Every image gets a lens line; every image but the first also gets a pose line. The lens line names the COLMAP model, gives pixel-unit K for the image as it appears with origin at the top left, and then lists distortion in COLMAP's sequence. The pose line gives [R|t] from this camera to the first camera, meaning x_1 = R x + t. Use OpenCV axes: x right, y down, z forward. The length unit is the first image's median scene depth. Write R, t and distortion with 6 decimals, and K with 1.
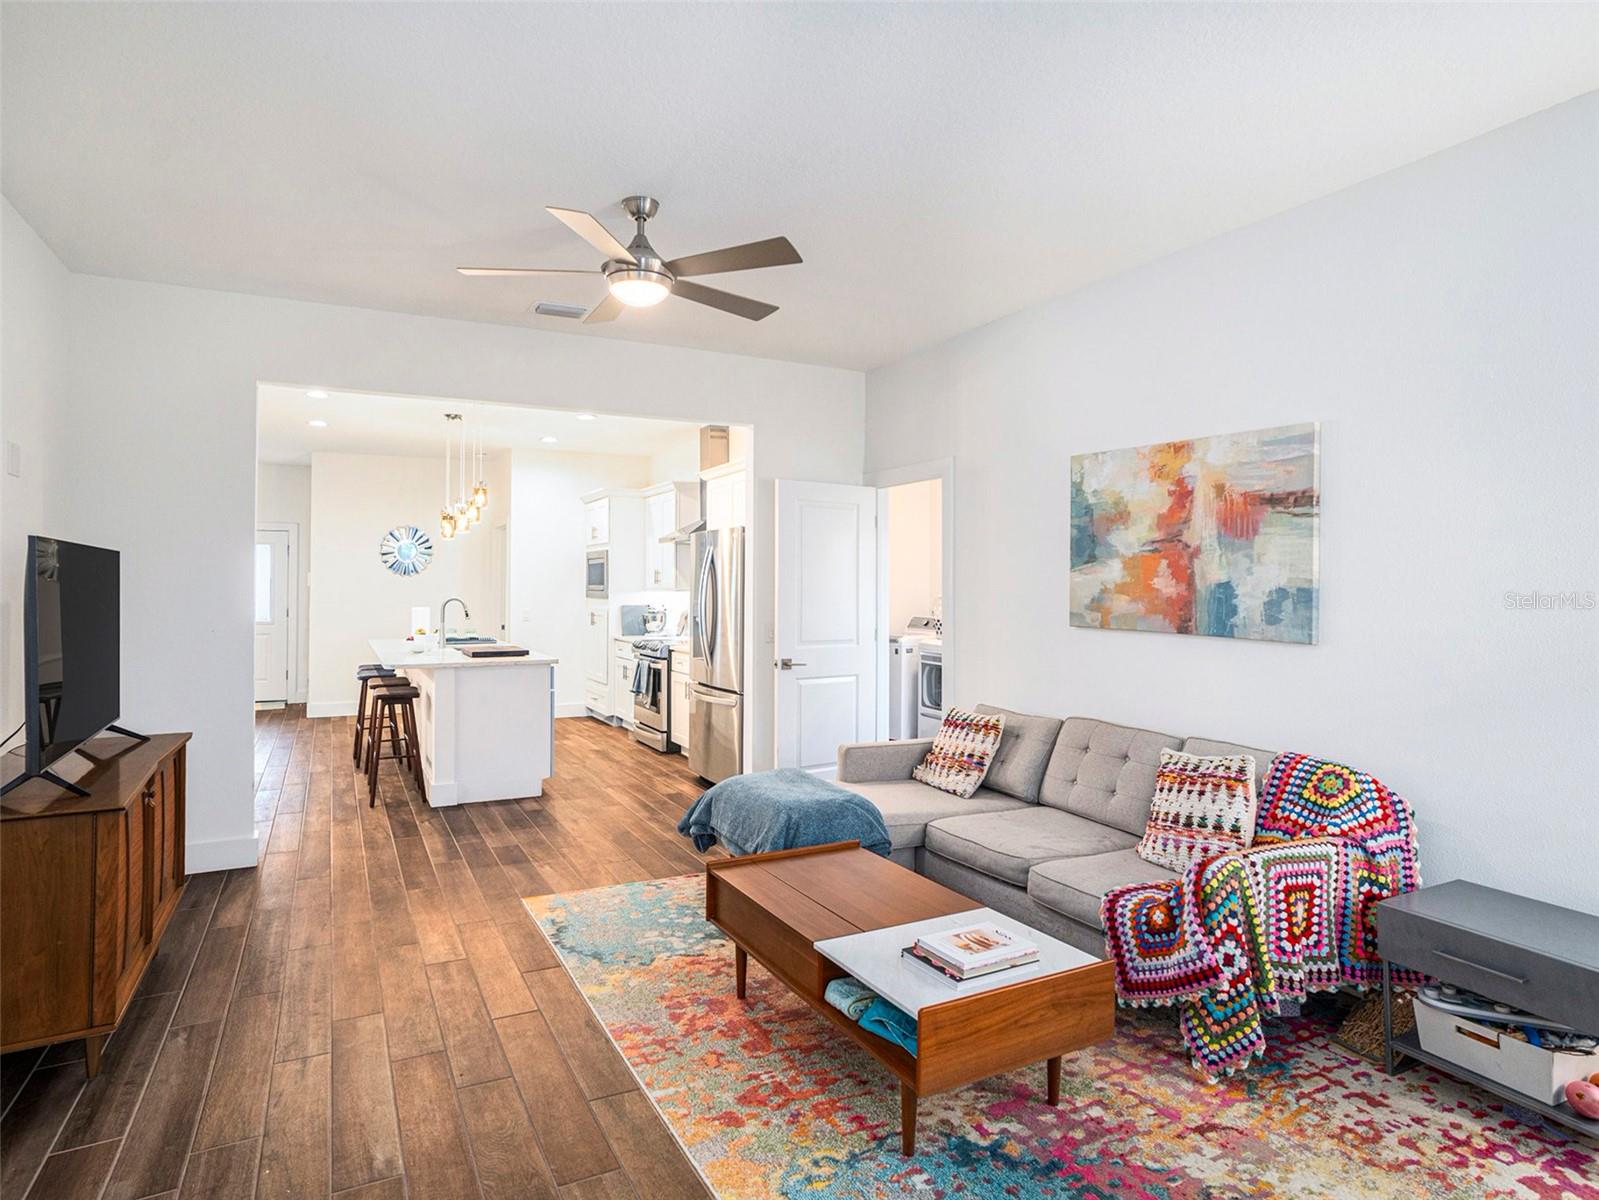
lens RADIAL K [[886.6, 0, 799.5], [0, 886.6, 600.0], [0, 0, 1]] dist [-0.012113, 0.001238]
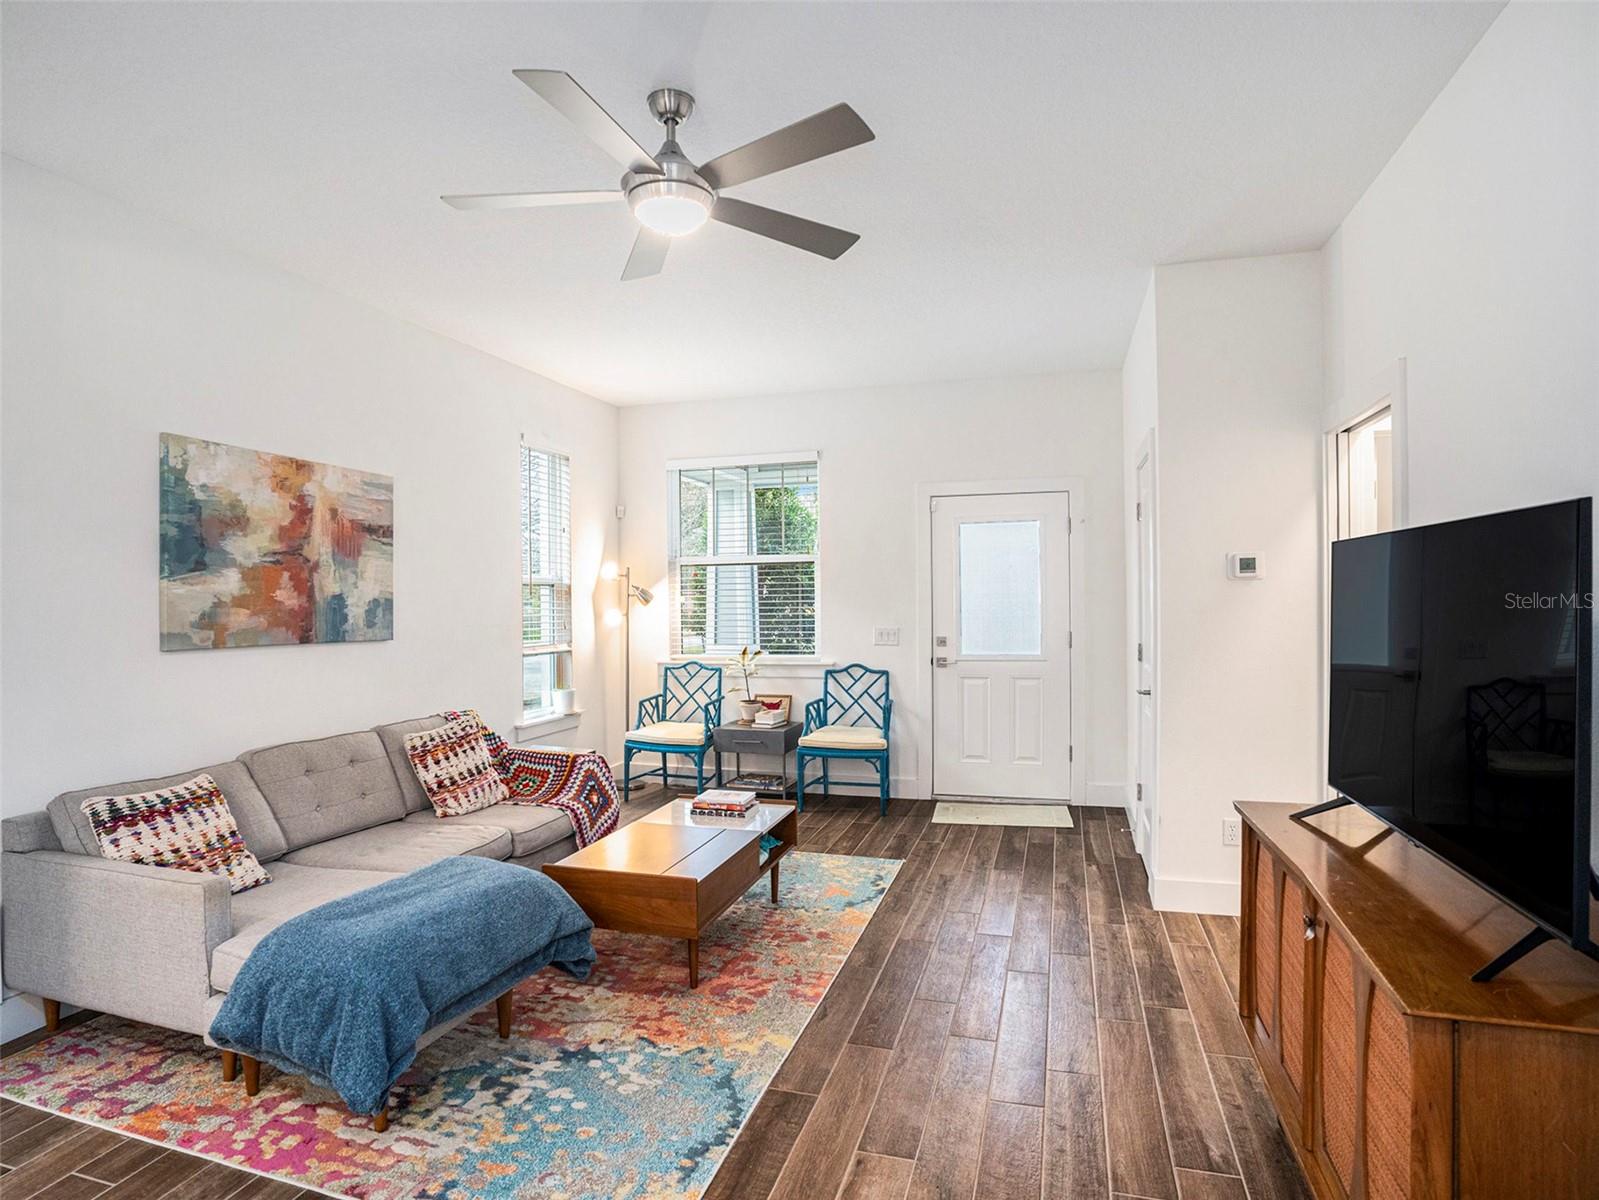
lens RADIAL K [[886.6, 0, 799.5], [0, 886.6, 600.0], [0, 0, 1]] dist [-0.012113, 0.001238]
pose [[-0.698546, -0.012836, 0.715450, -0.799391], [0.005741, 0.999706, 0.023542, -0.038132], [-0.715542, 0.020552, -0.698267, 1.438977]]
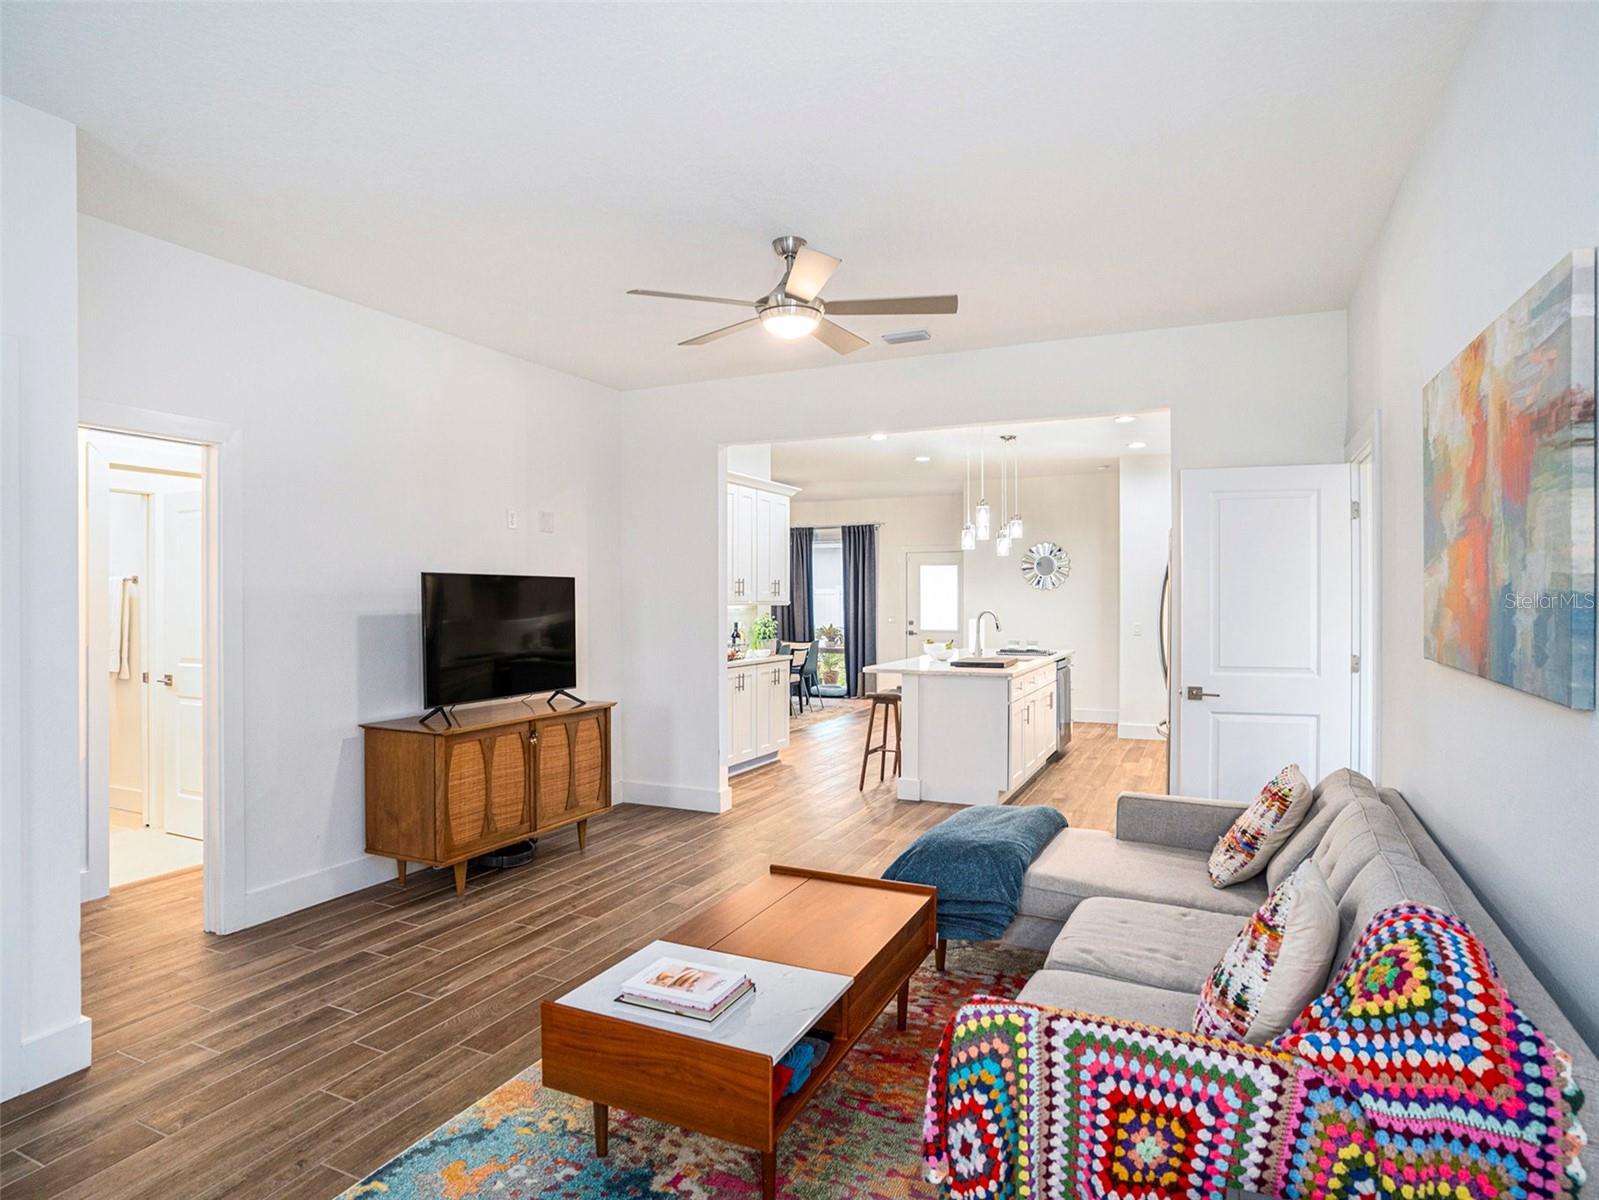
lens RADIAL K [[907.0, 0, 799.5], [0, 907.0, 600.0], [0, 0, 1]] dist [-0.053085, 0.031720]
pose [[0.609135, -0.003686, -0.793058, 0.685139], [-0.008267, 0.999905, -0.010997, -0.002349], [0.793023, 0.013255, 0.609047, 0.343922]]
